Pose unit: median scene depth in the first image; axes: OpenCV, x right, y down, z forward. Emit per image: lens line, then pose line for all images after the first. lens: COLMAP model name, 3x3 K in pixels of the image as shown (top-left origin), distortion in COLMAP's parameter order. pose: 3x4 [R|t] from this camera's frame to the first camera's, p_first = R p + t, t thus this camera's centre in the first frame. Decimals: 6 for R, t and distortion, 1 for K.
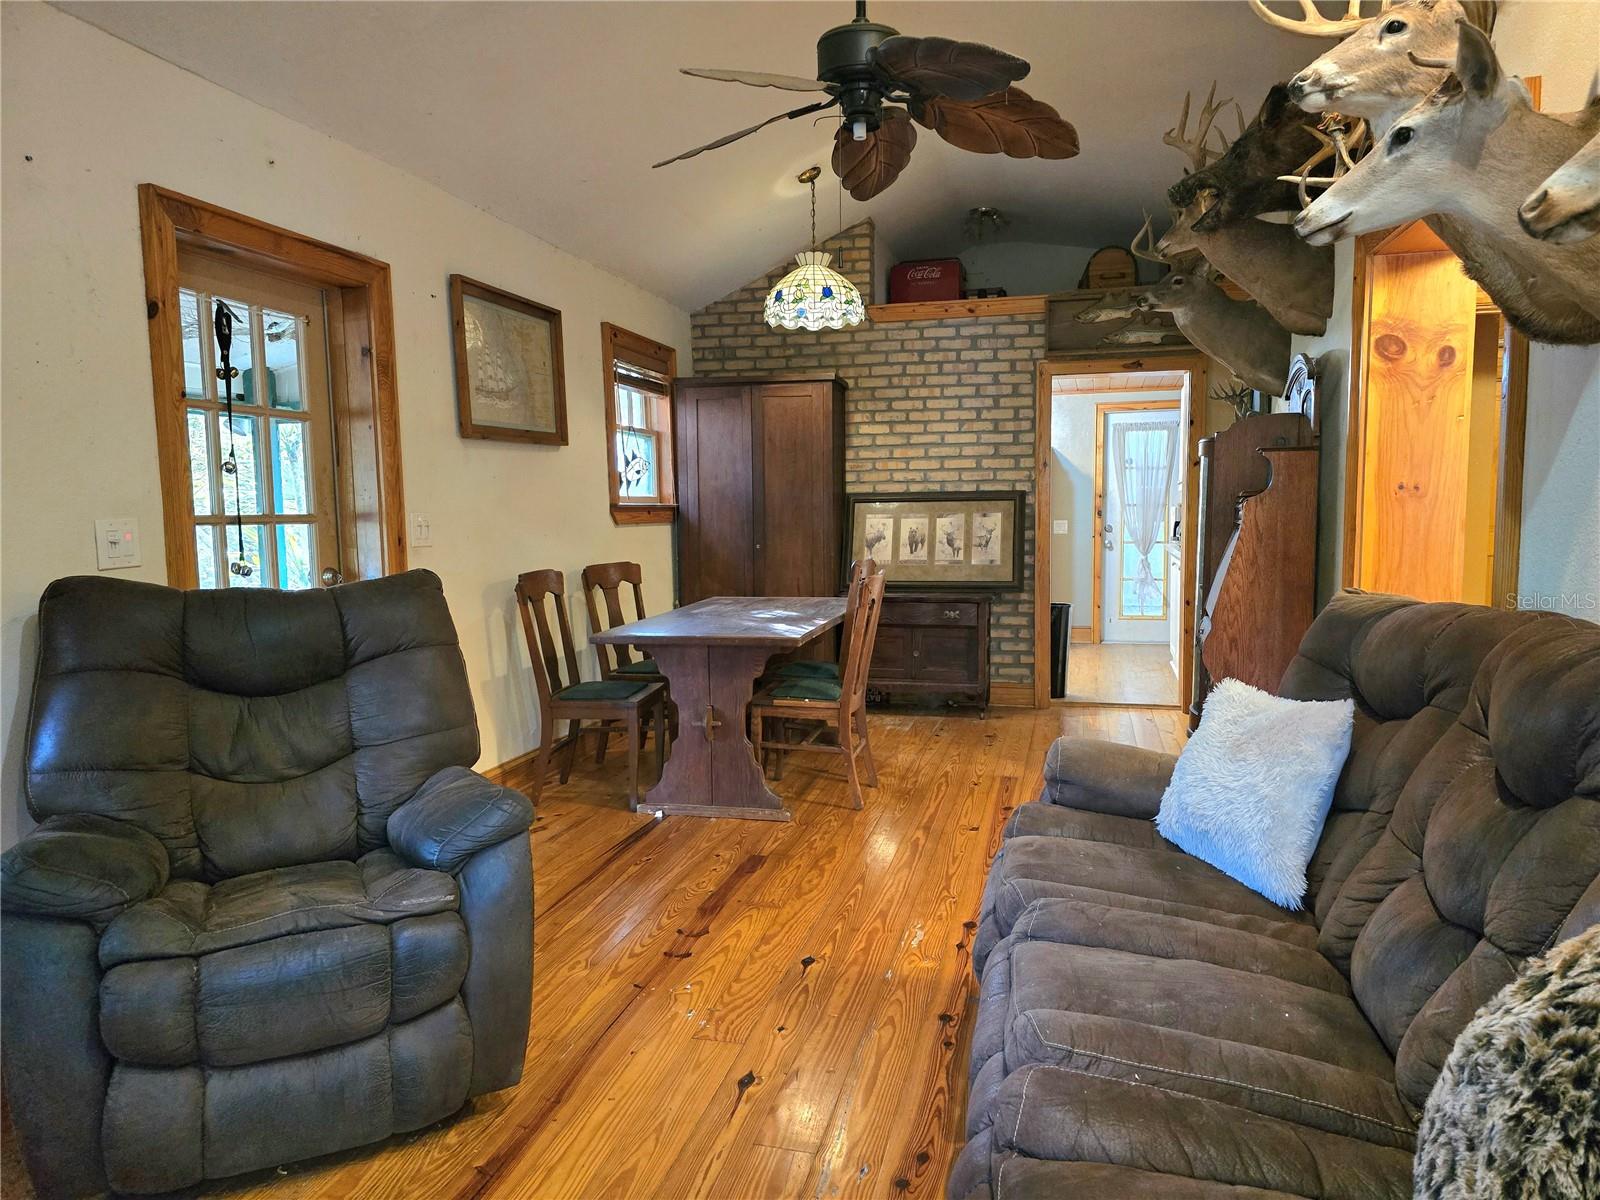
lens RADIAL K [[1104.9, 0, 801.1], [0, 1104.9, 621.5], [0, 0, 1]] dist [0.091724, -0.001066]
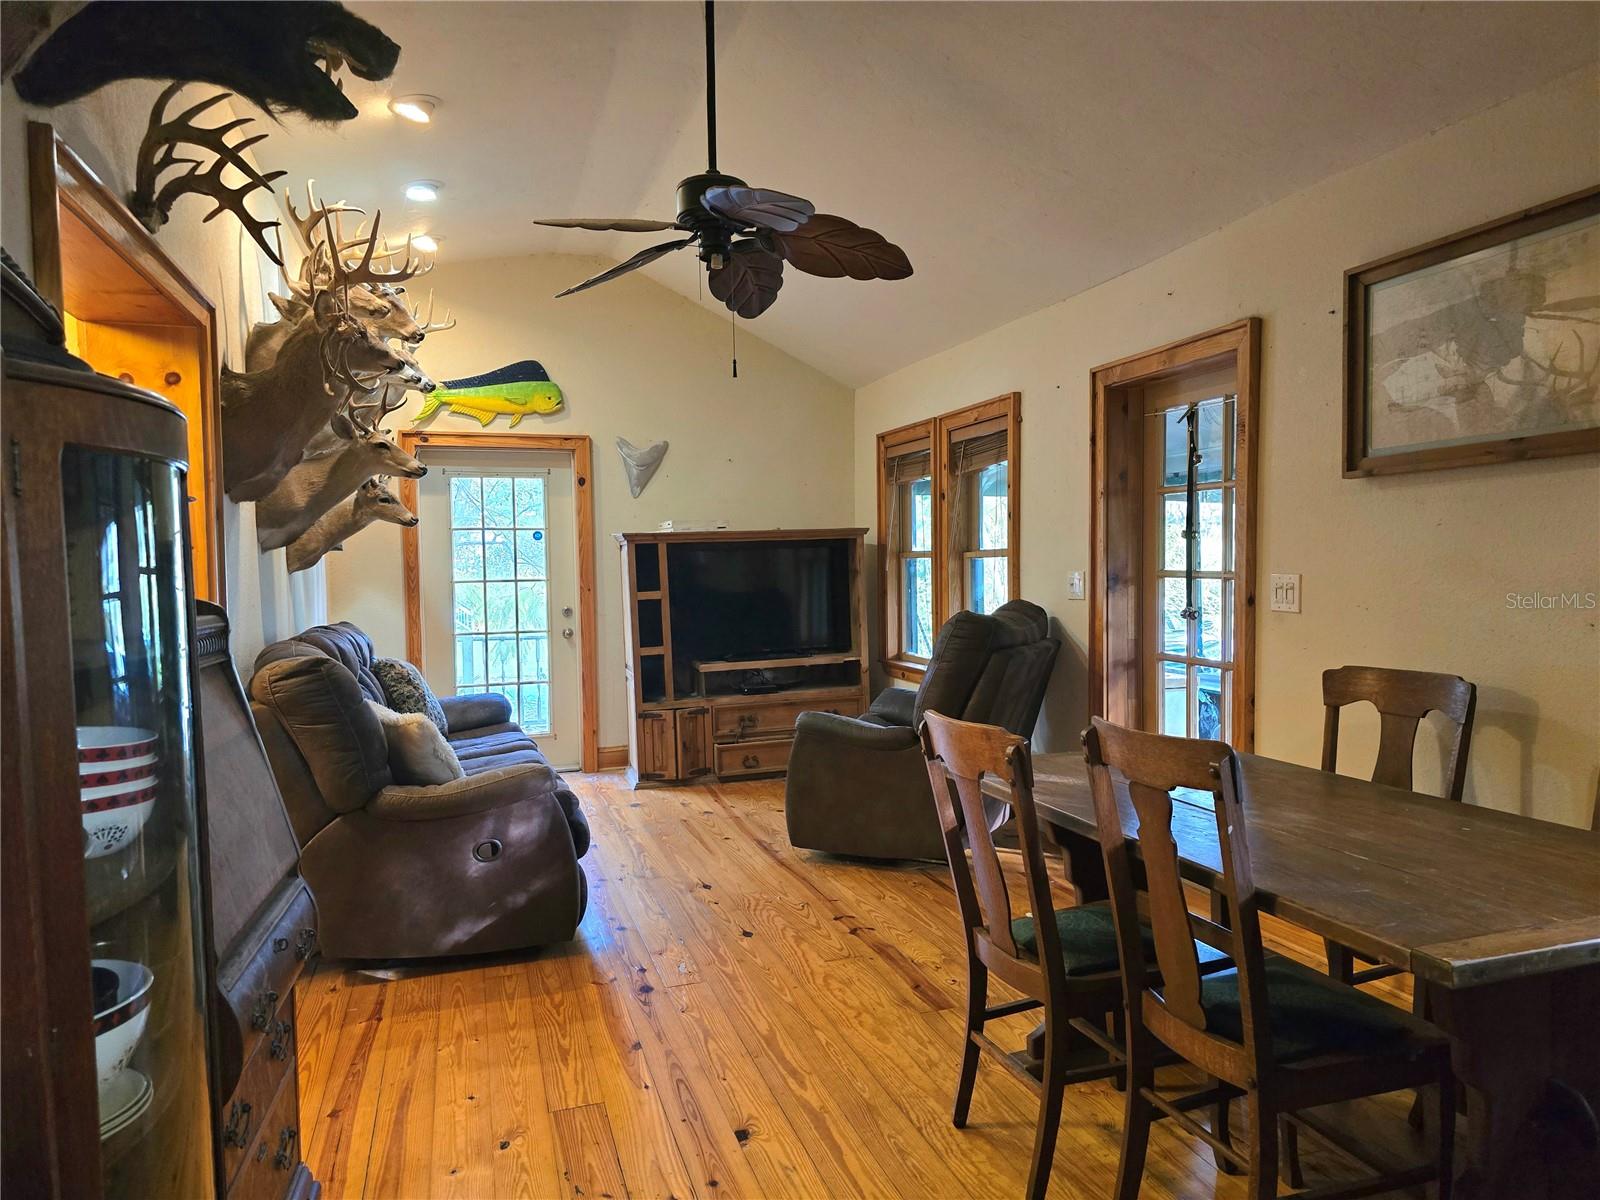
lens RADIAL K [[1060.7, 0, 806.8], [0, 1060.7, 593.1], [0, 0, 1]] dist [0.051175, -0.043454]
pose [[-0.849762, 0.049795, -0.524810, 0.272037], [-0.023102, 0.991055, 0.131439, -0.117160], [0.526660, 0.123816, -0.841010, 0.960205]]
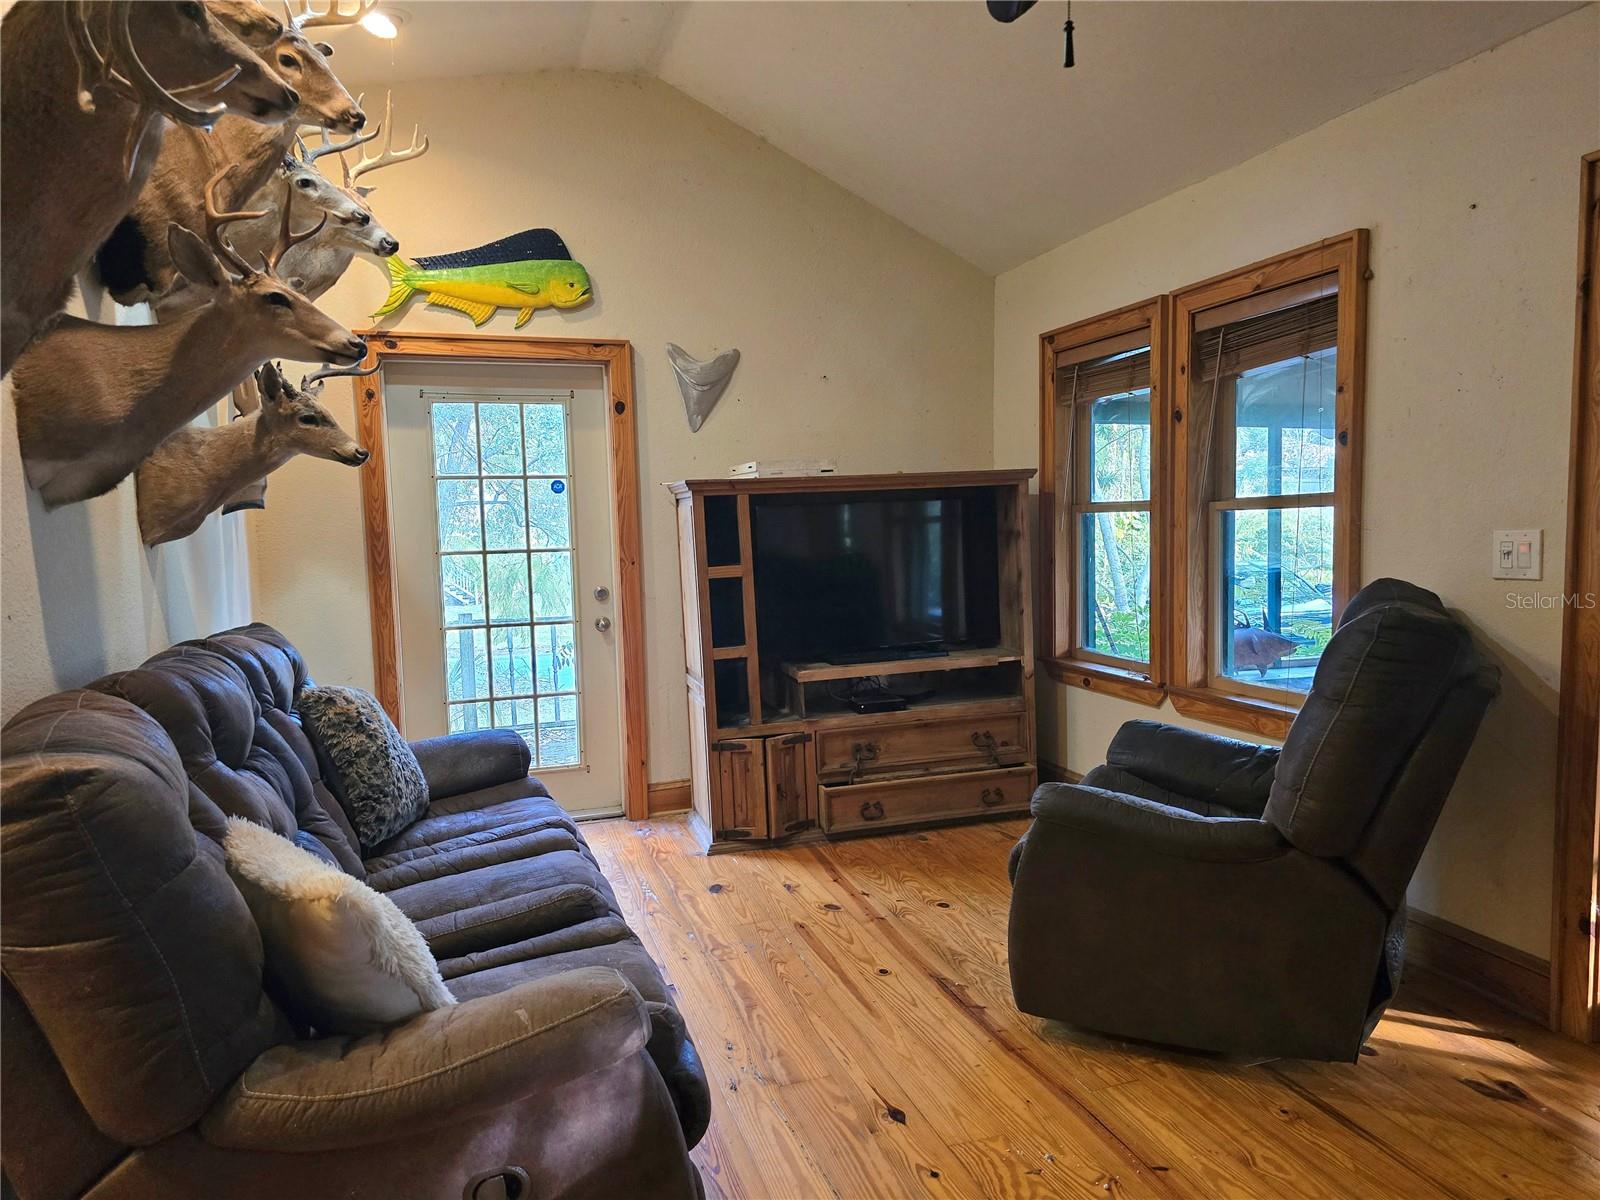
lens RADIAL K [[1088.2, 0, 800.0], [0, 1088.2, 600.0], [0, 0, 1]] dist [0.053682, -0.040265]
pose [[-0.856948, 0.079458, -0.509241, 0.189222], [-0.011854, 0.984745, 0.173600, -0.083968], [0.515267, 0.154802, -0.842933, 0.658050]]
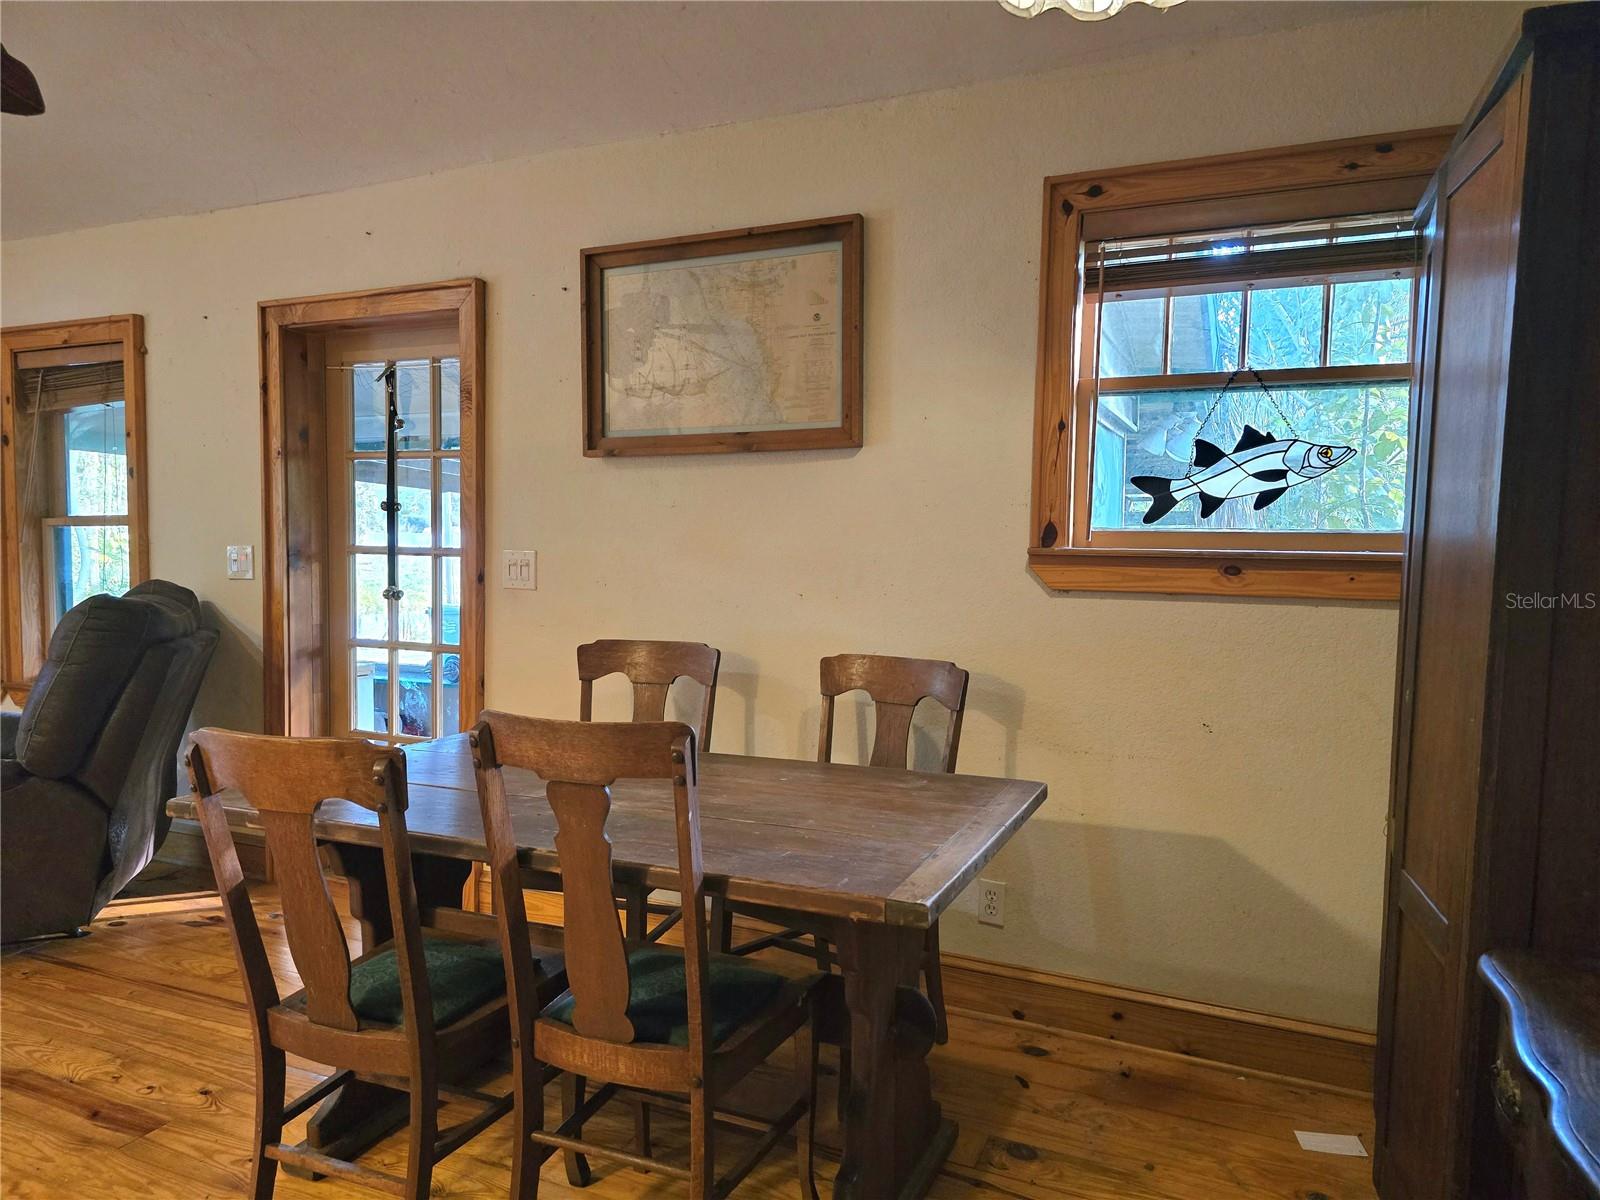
lens RADIAL K [[1068.4, 0, 806.6], [0, 1068.4, 604.6], [0, 0, 1]] dist [0.068862, -0.054728]
pose [[-0.183272, 0.076818, -0.980056, 0.278736], [-0.109321, 0.989166, 0.097975, -0.102209], [0.976965, 0.125097, -0.172888, 0.865463]]
